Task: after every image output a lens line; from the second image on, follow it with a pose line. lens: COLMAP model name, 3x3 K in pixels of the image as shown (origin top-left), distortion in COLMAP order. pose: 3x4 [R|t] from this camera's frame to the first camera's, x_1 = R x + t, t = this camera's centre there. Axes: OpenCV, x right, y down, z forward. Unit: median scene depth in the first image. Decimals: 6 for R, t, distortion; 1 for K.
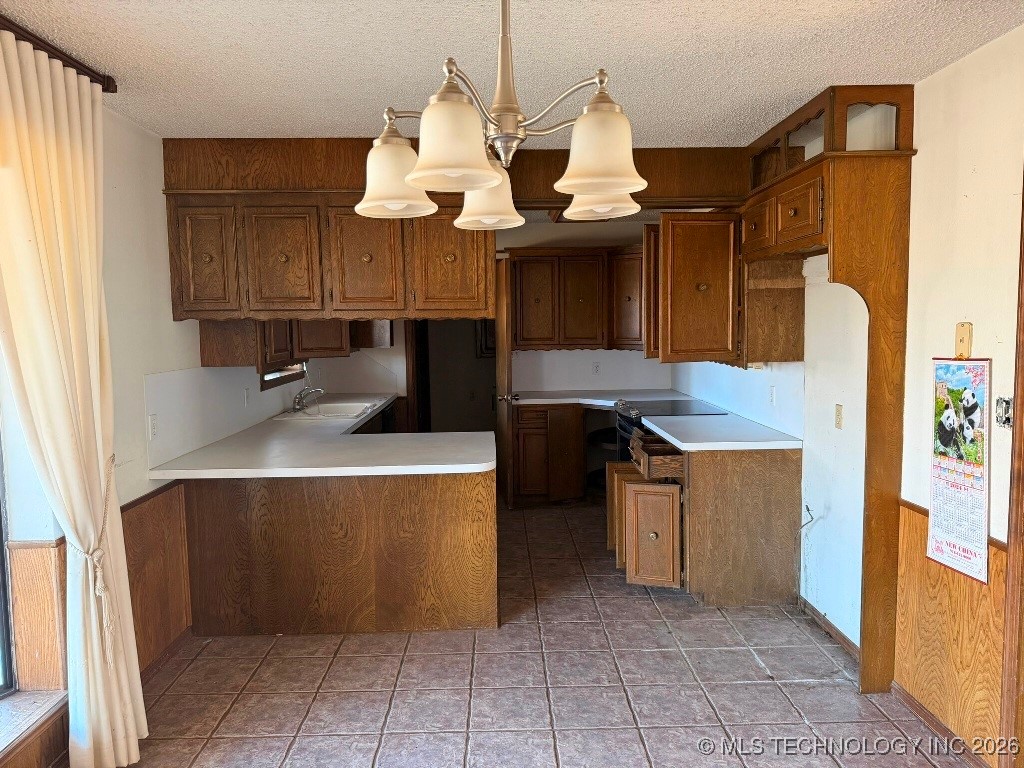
lens RADIAL K [[720.3, 0, 512.0], [0, 720.3, 384.0], [0, 0, 1]] dist [0.108371, -0.146177]
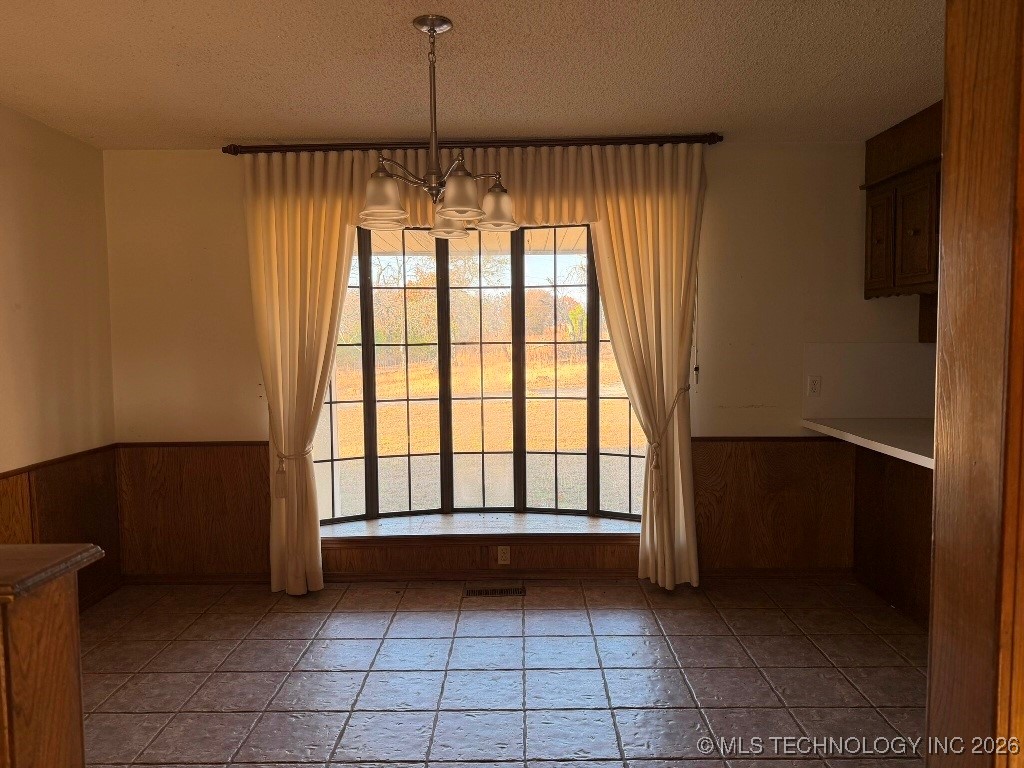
lens RADIAL K [[720.3, 0, 512.0], [0, 720.3, 384.0], [0, 0, 1]] dist [0.108371, -0.146177]
pose [[-0.030739, 0.081907, -0.996166, 0.840726], [-0.059396, 0.994726, 0.083621, -0.021285], [0.997761, 0.061739, -0.025712, 0.582957]]
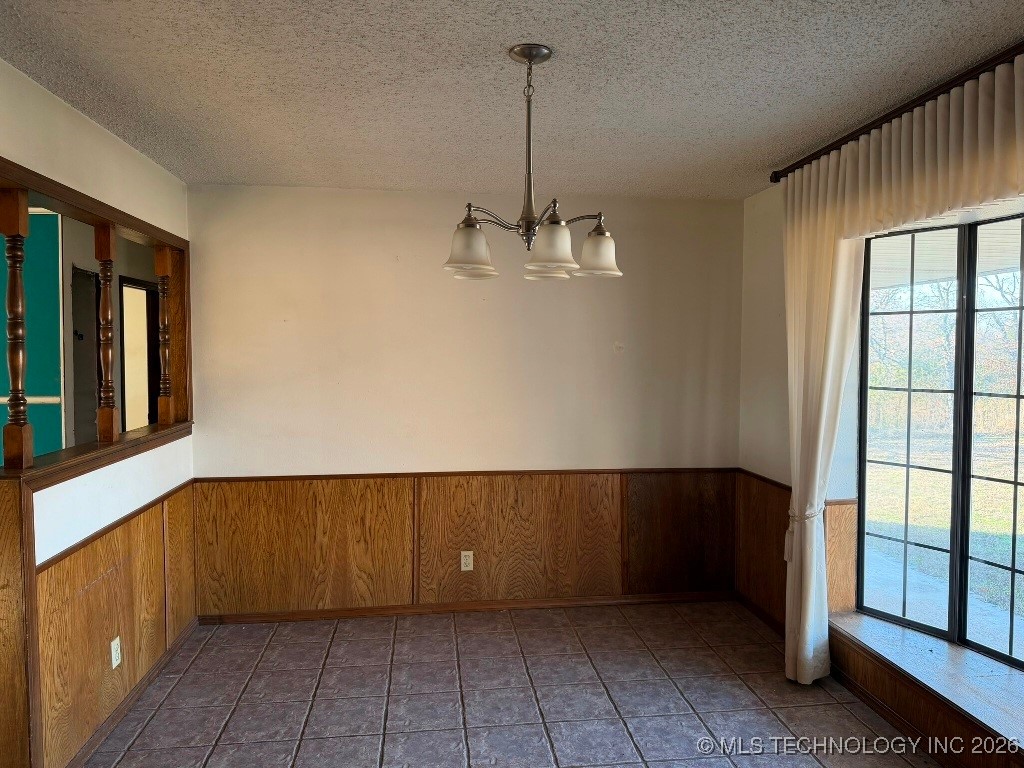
lens RADIAL K [[718.9, 0, 515.1], [0, 718.9, 382.8], [0, 0, 1]] dist [0.063076, -0.090539]
pose [[-0.994407, 0.016482, -0.104325, 0.068238], [0.004086, 0.993013, 0.117932, -0.103628], [0.105540, 0.116846, -0.987526, 1.231151]]
